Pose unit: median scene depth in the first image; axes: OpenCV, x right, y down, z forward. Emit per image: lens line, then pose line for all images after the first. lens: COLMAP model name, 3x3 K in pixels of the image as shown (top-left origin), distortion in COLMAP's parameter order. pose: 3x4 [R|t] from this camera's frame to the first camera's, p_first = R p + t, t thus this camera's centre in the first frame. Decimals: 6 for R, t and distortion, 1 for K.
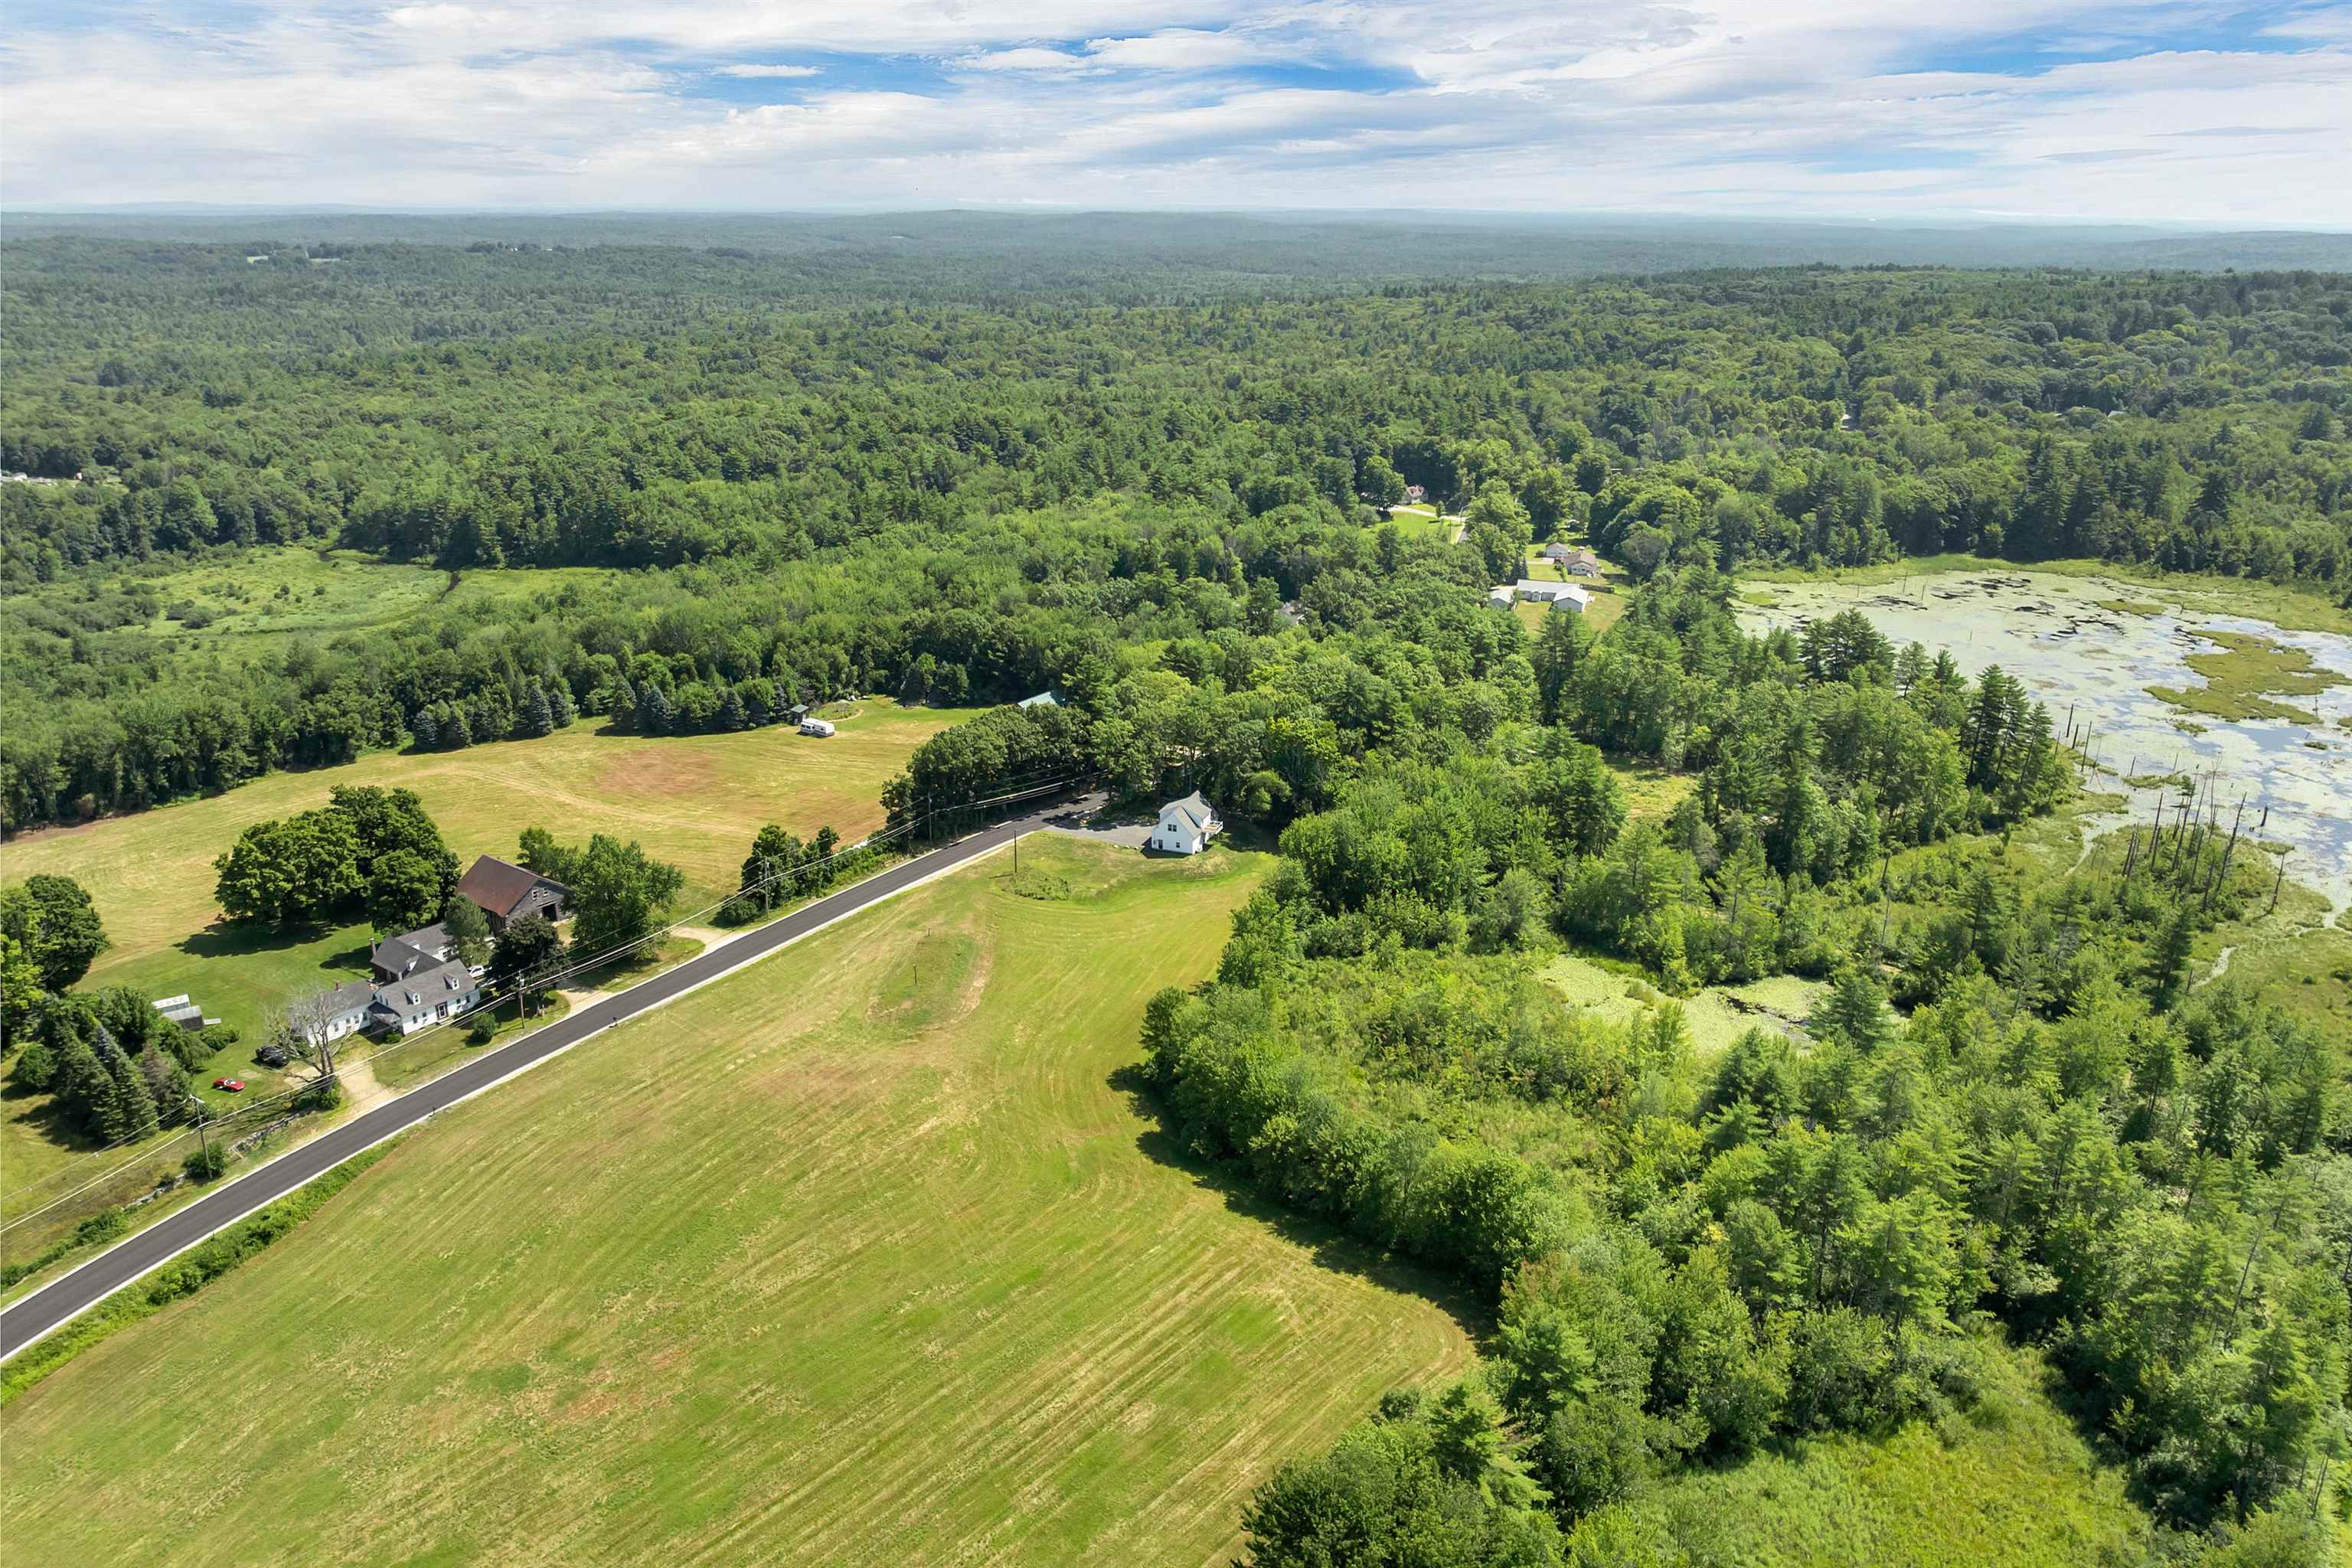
lens RADIAL K [[1689.1, 0, 1181.3], [0, 1689.1, 780.8], [0, 0, 1]] dist [-0.036293, -0.004192]
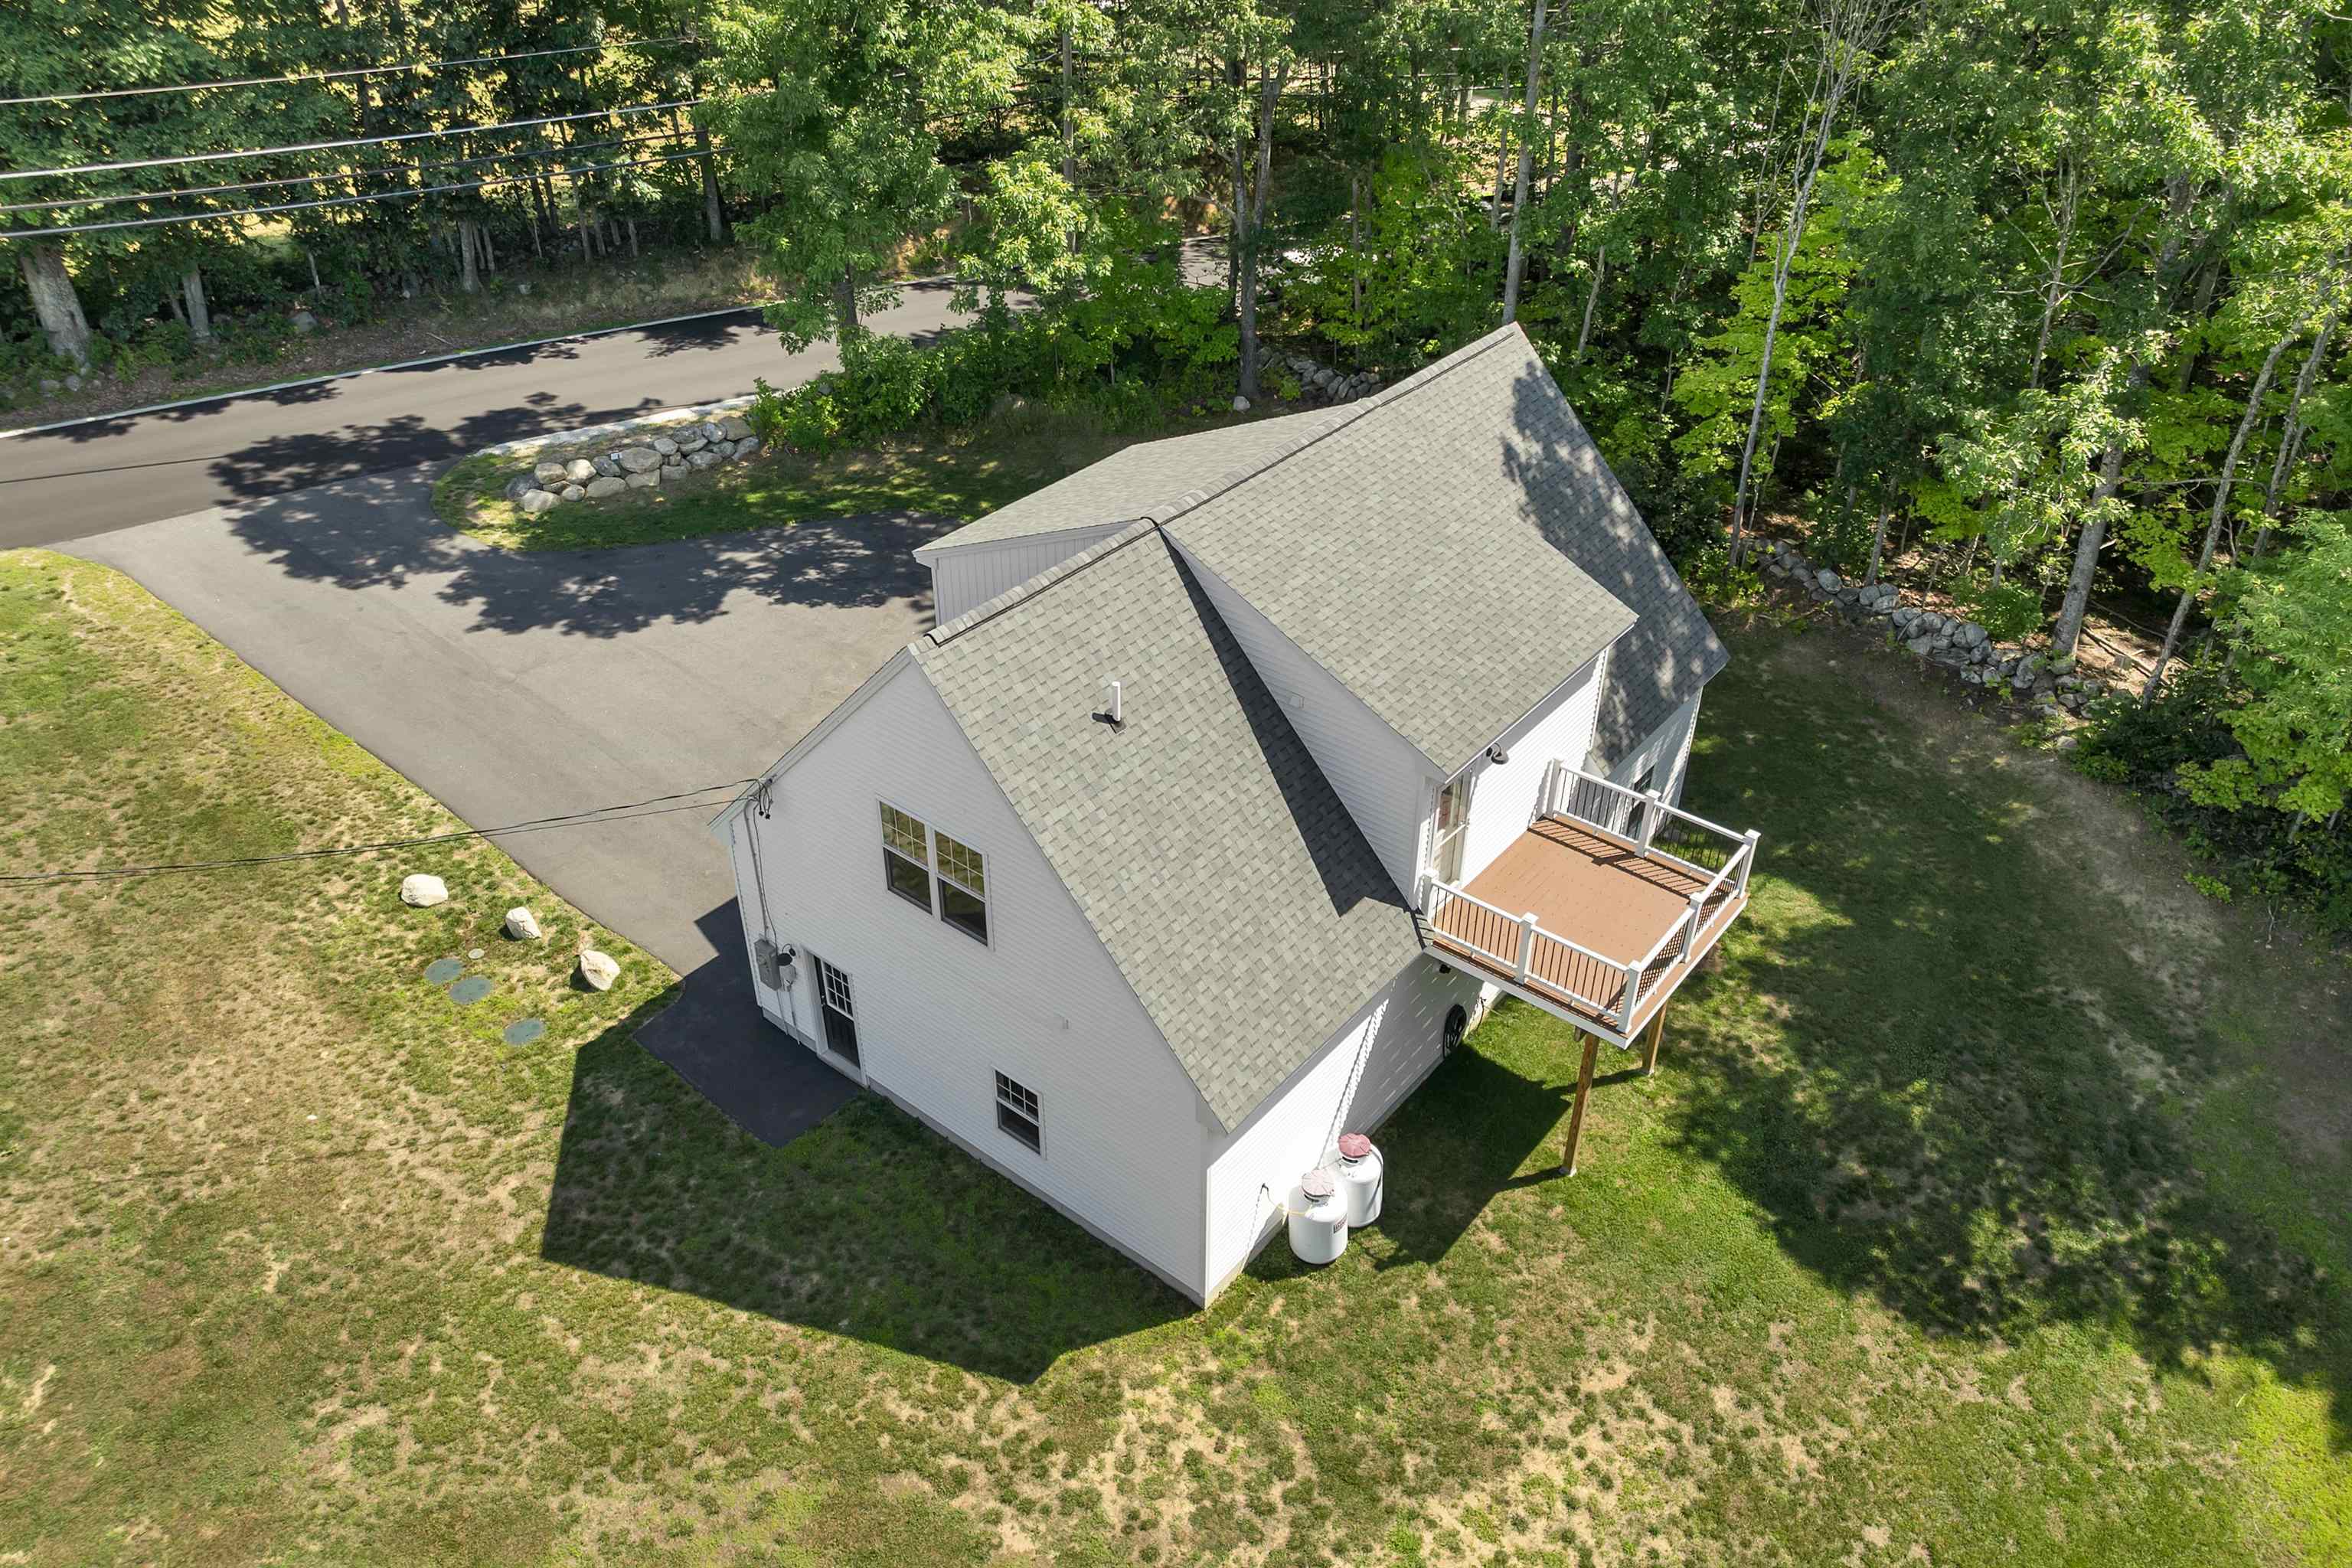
lens RADIAL K [[1689.1, 0, 1181.3], [0, 1689.1, 780.8], [0, 0, 1]] dist [-0.036293, -0.004192]
pose [[0.956997, 0.162498, -0.240314, 0.017666], [-0.096561, 0.959587, 0.264328, 0.006751], [0.273555, -0.229756, 0.934013, 0.911128]]
